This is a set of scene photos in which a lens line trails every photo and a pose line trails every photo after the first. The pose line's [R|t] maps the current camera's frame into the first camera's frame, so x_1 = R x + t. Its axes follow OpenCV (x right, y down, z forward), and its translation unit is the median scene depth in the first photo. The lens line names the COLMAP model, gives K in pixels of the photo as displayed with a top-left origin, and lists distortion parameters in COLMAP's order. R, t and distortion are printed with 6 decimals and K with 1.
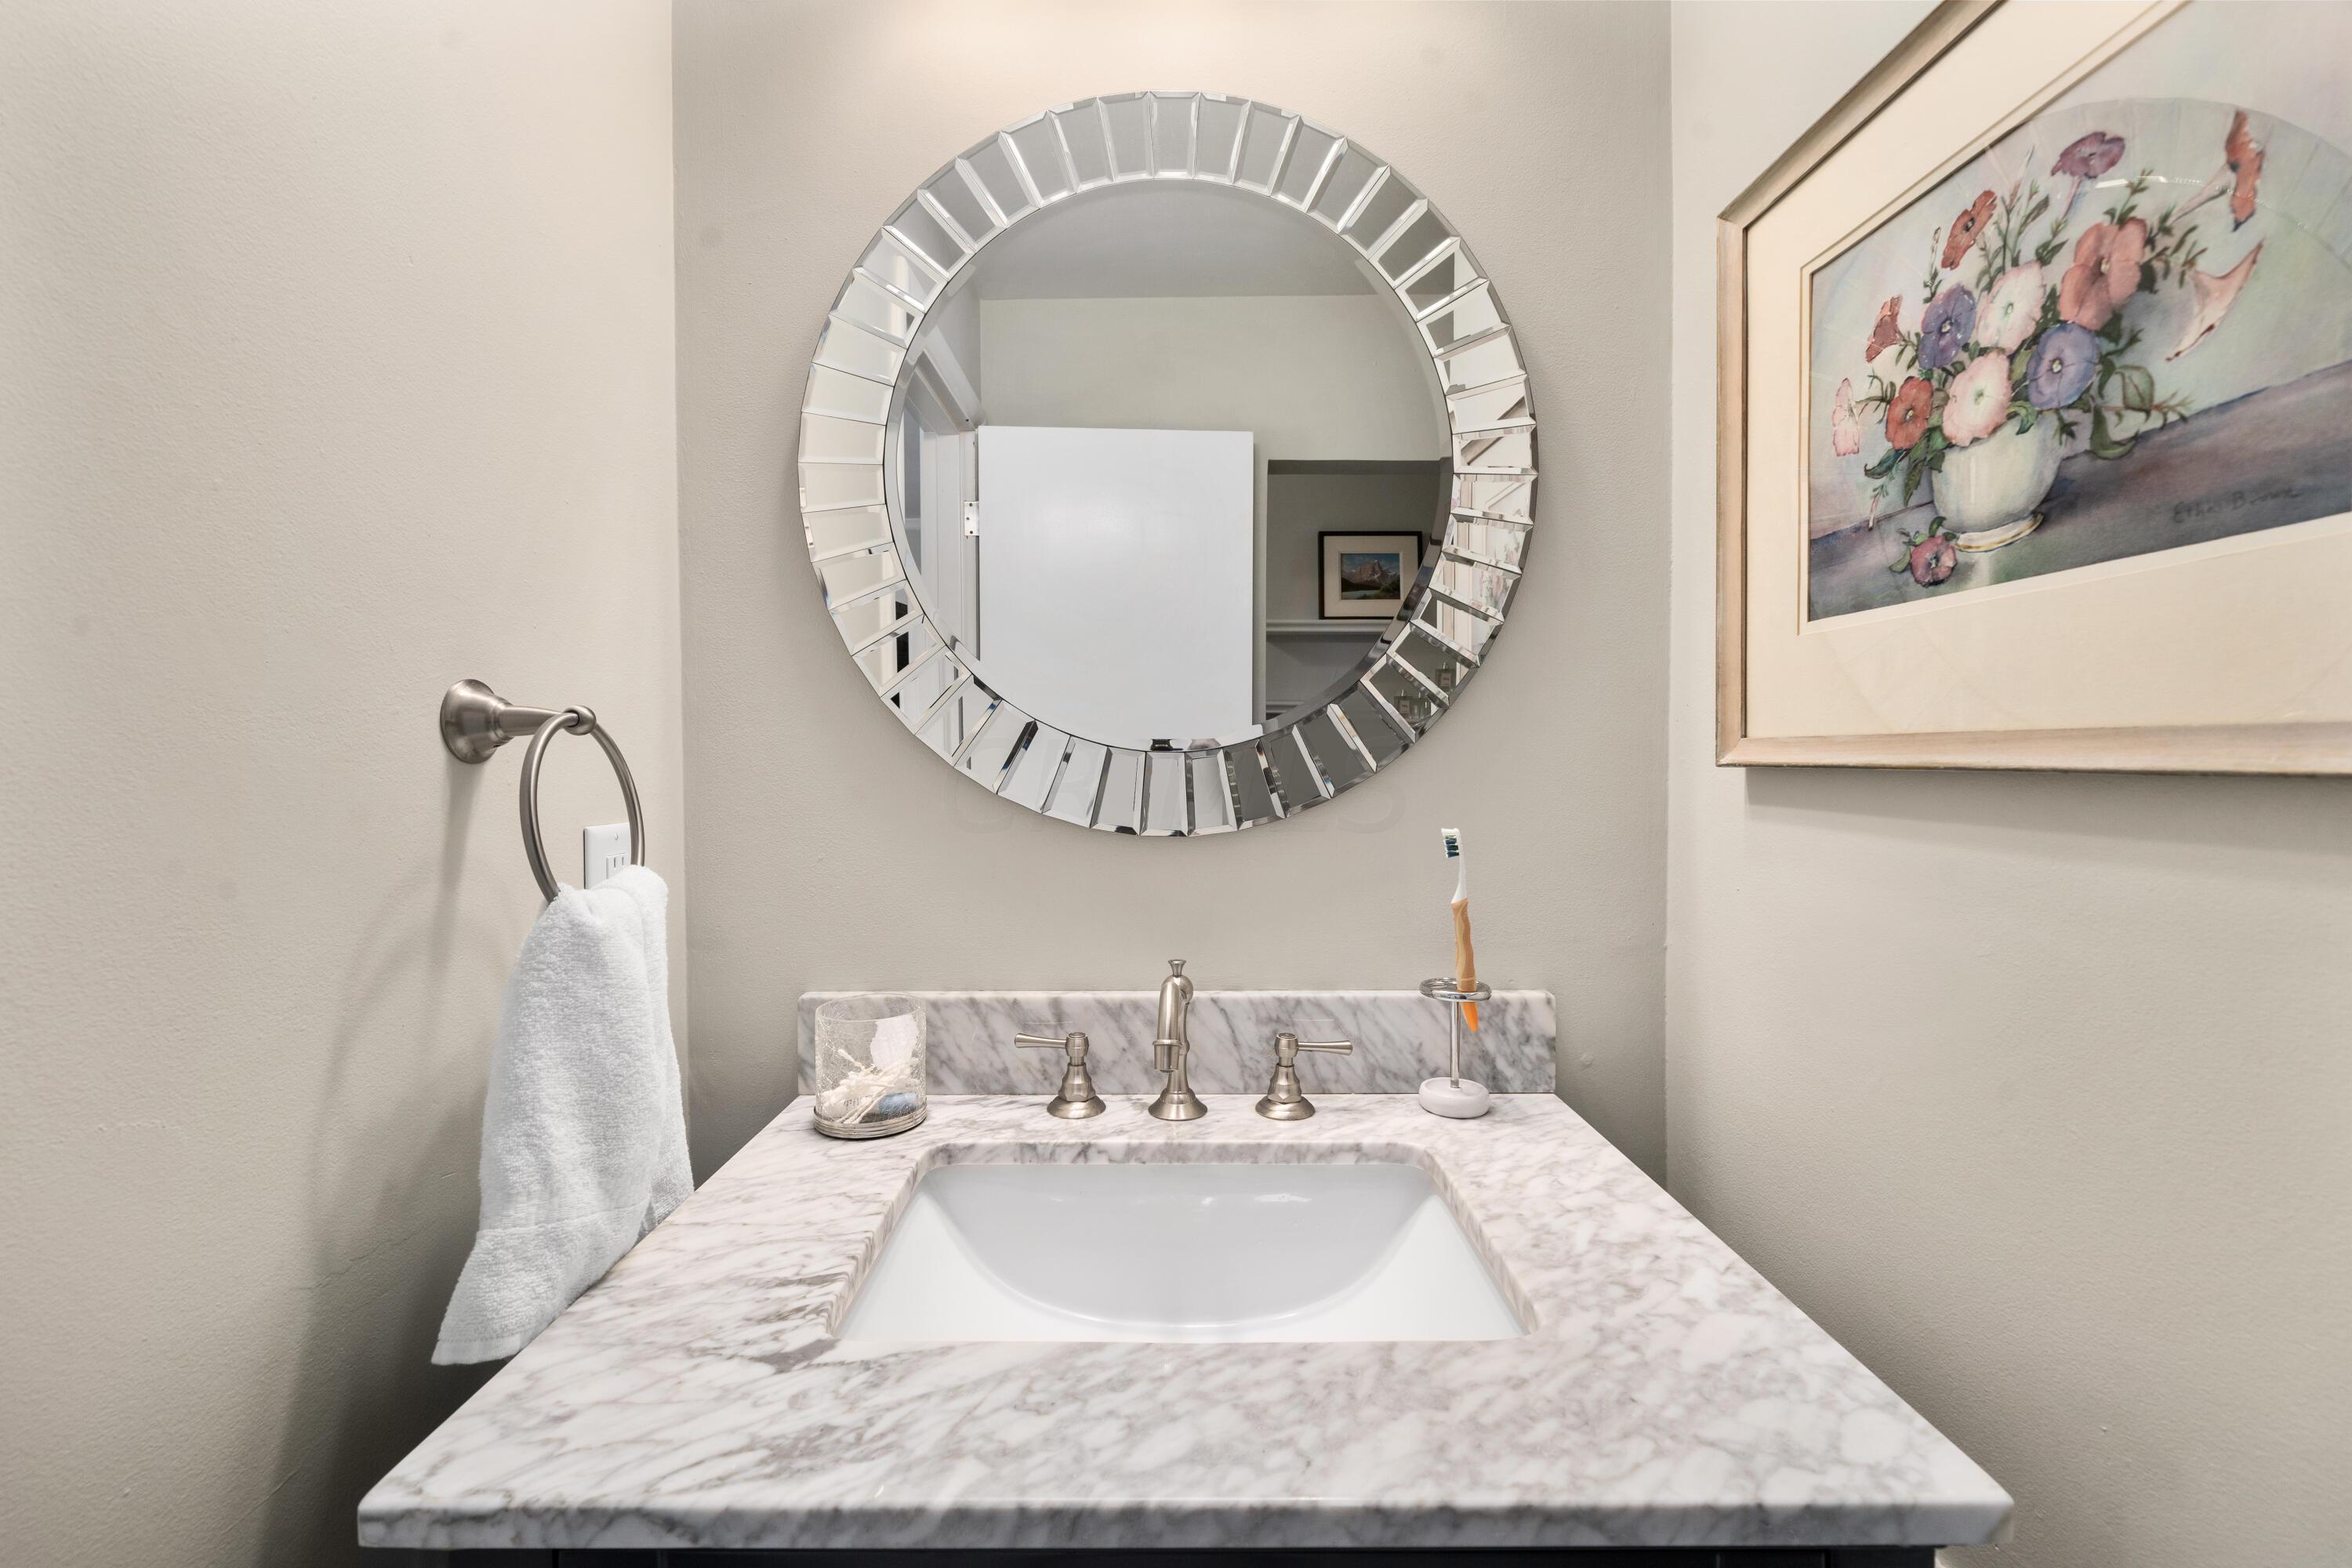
lens RADIAL K [[1010.8, 0, 1151.8], [0, 1010.8, 775.2], [0, 0, 1]] dist [-0.002343, 0.000236]
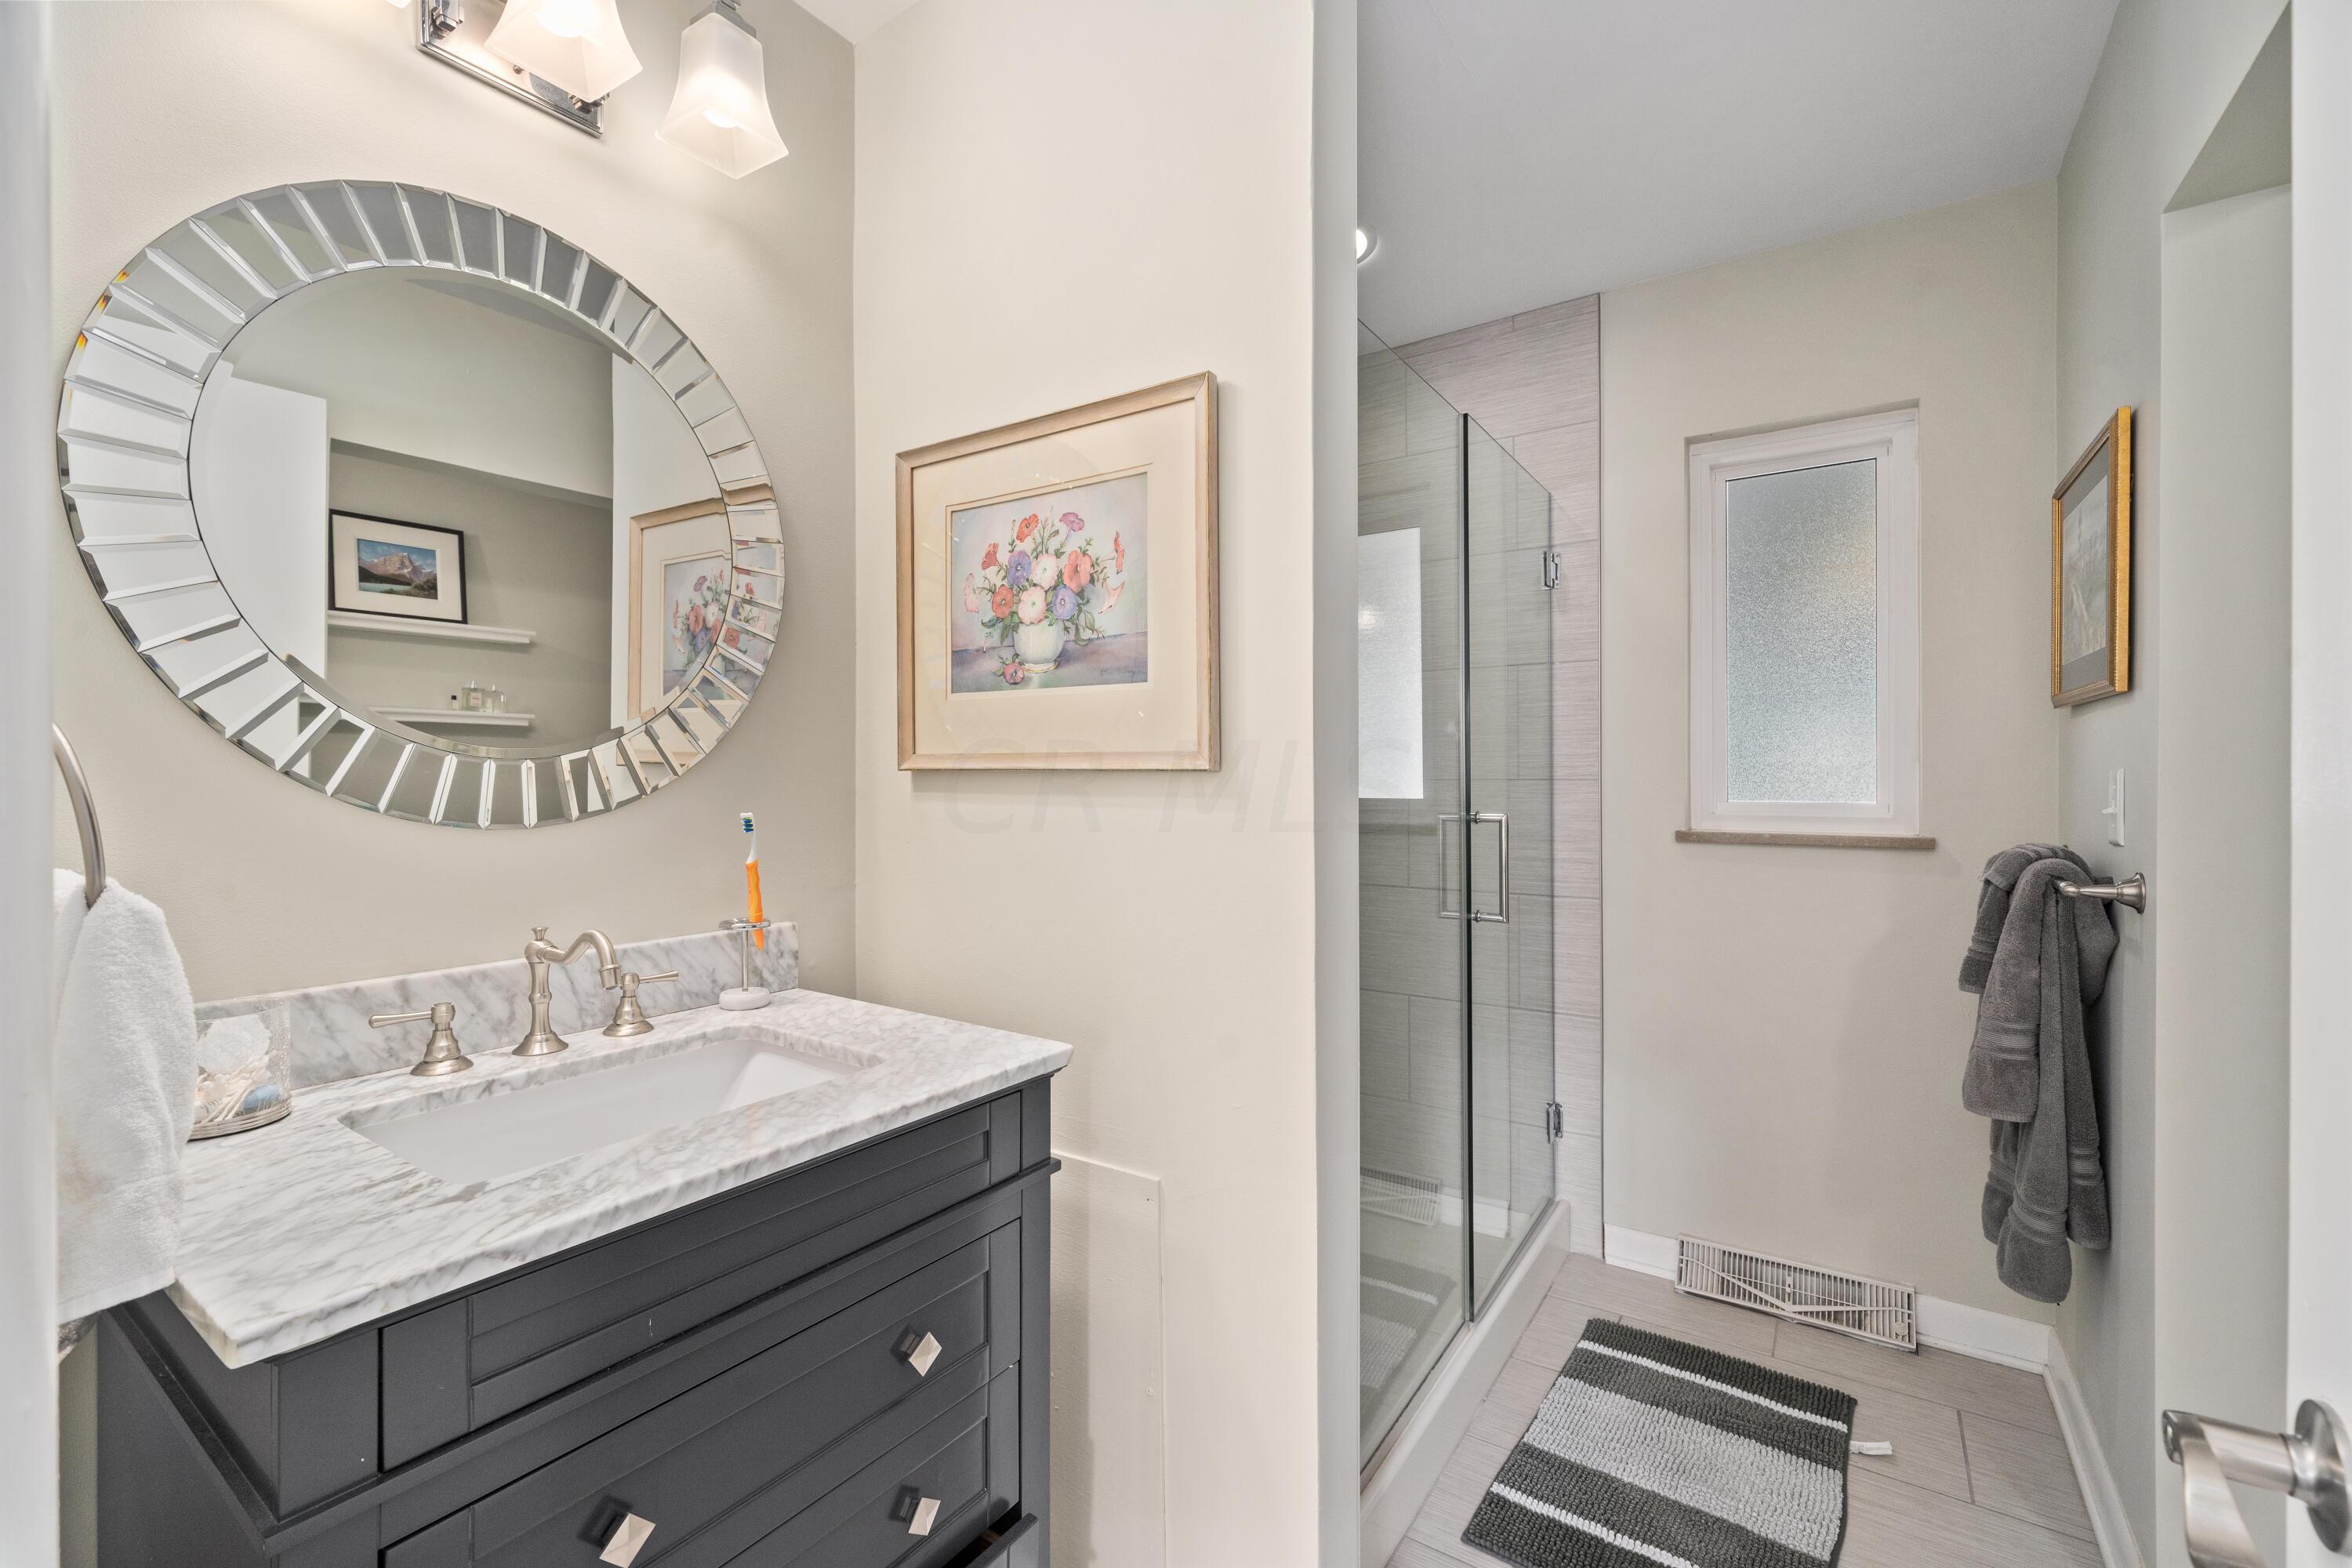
lens RADIAL K [[1010.8, 0, 1176.5], [0, 1010.8, 776.9], [0, 0, 1]] dist [-0.002343, 0.000236]
pose [[0.566615, -0.003233, 0.823977, -0.704764], [0.014580, 0.999875, -0.006103, 0.023500], [-0.823854, 0.015472, 0.566591, -0.439667]]
